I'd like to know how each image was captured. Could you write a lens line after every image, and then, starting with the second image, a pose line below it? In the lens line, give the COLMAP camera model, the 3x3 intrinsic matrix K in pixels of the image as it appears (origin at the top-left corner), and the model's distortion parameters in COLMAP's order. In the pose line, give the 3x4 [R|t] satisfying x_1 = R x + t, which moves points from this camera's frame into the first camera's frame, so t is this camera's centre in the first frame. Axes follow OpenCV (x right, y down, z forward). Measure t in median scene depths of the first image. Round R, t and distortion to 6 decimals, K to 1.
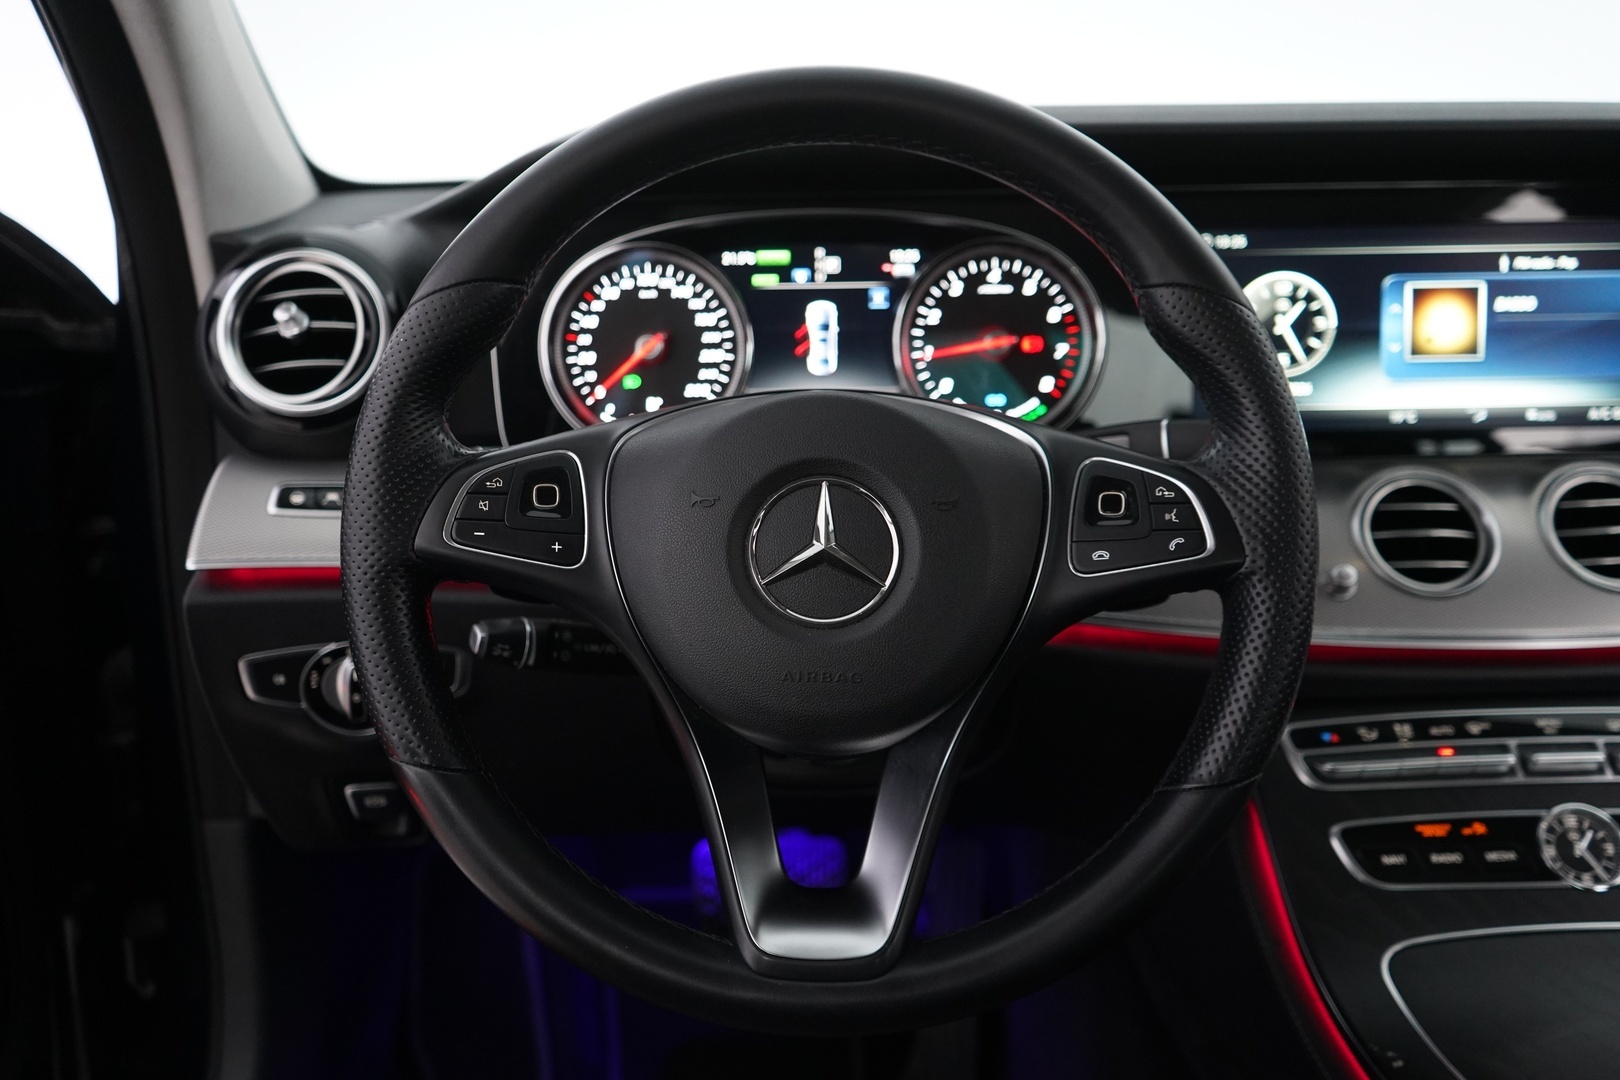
lens RADIAL K [[1395.3, 0, 781.3], [0, 1395.3, 529.3], [0, 0, 1]] dist [-0.006271, 0.018959]
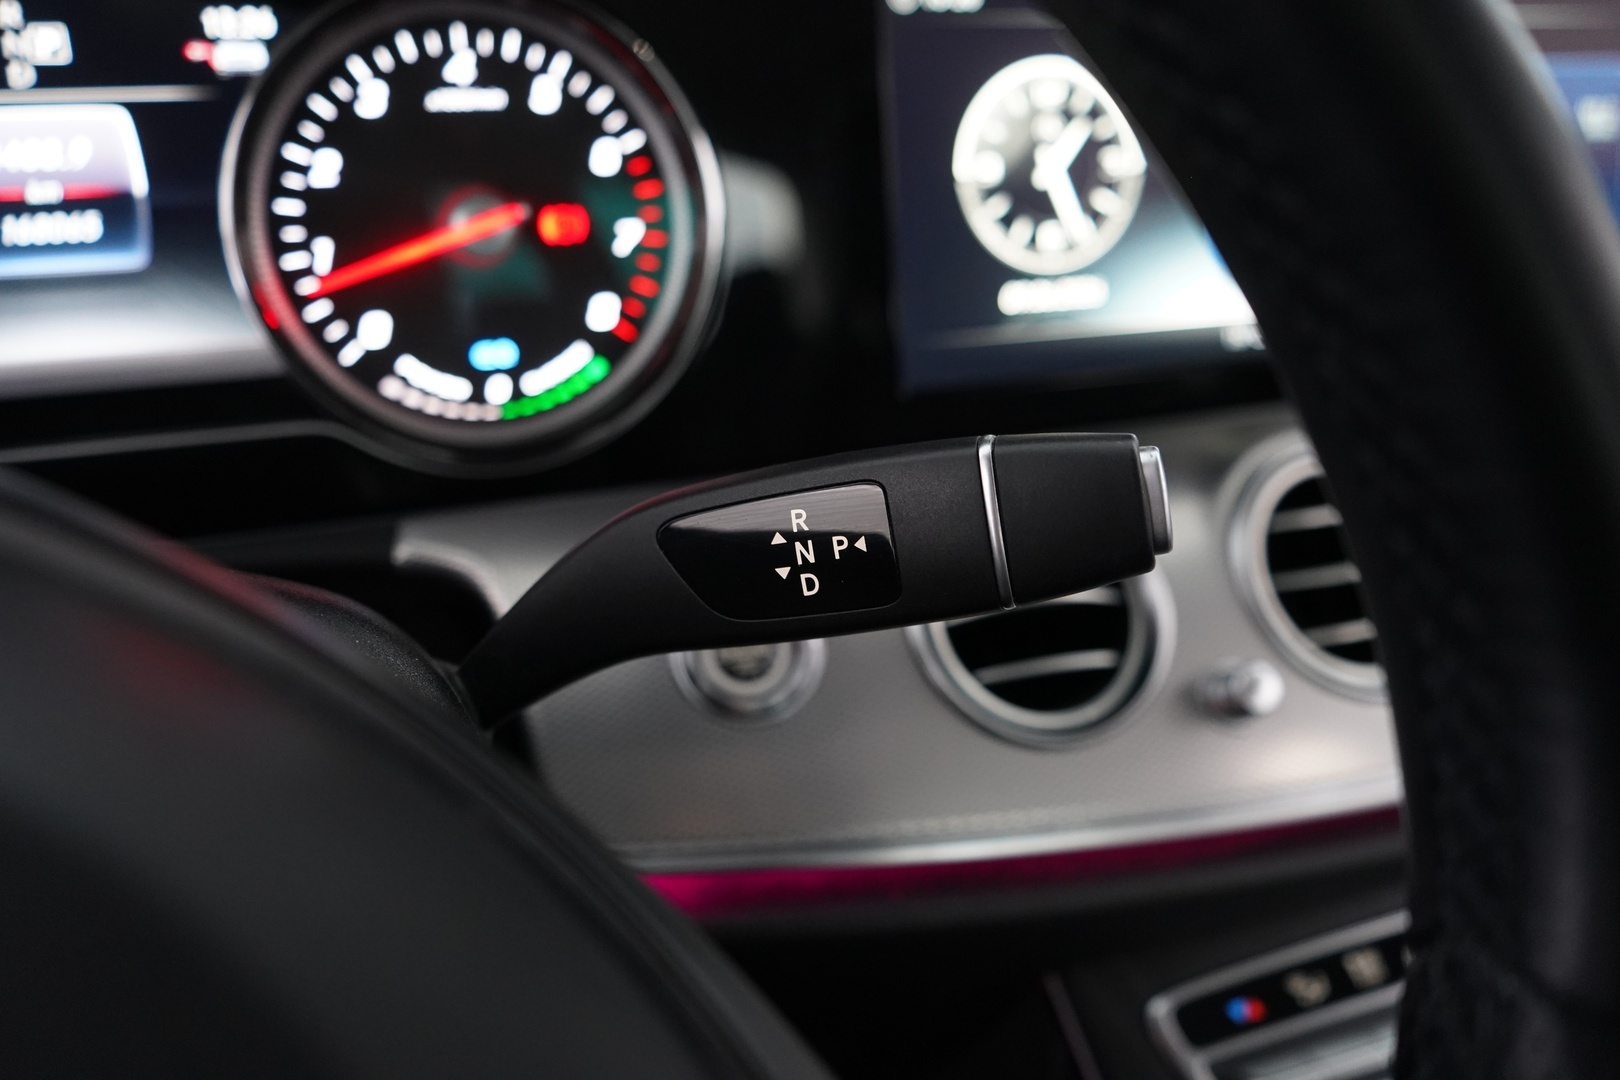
lens RADIAL K [[1373.8, 0, 813.5], [0, 1373.8, 540.0], [0, 0, 1]] dist [-0.023912, 0.012869]
pose [[0.932700, -0.116618, 0.341278, 0.093126], [0.079017, 0.989364, 0.122124, -0.080348], [-0.351890, -0.086938, 0.931995, 0.554824]]
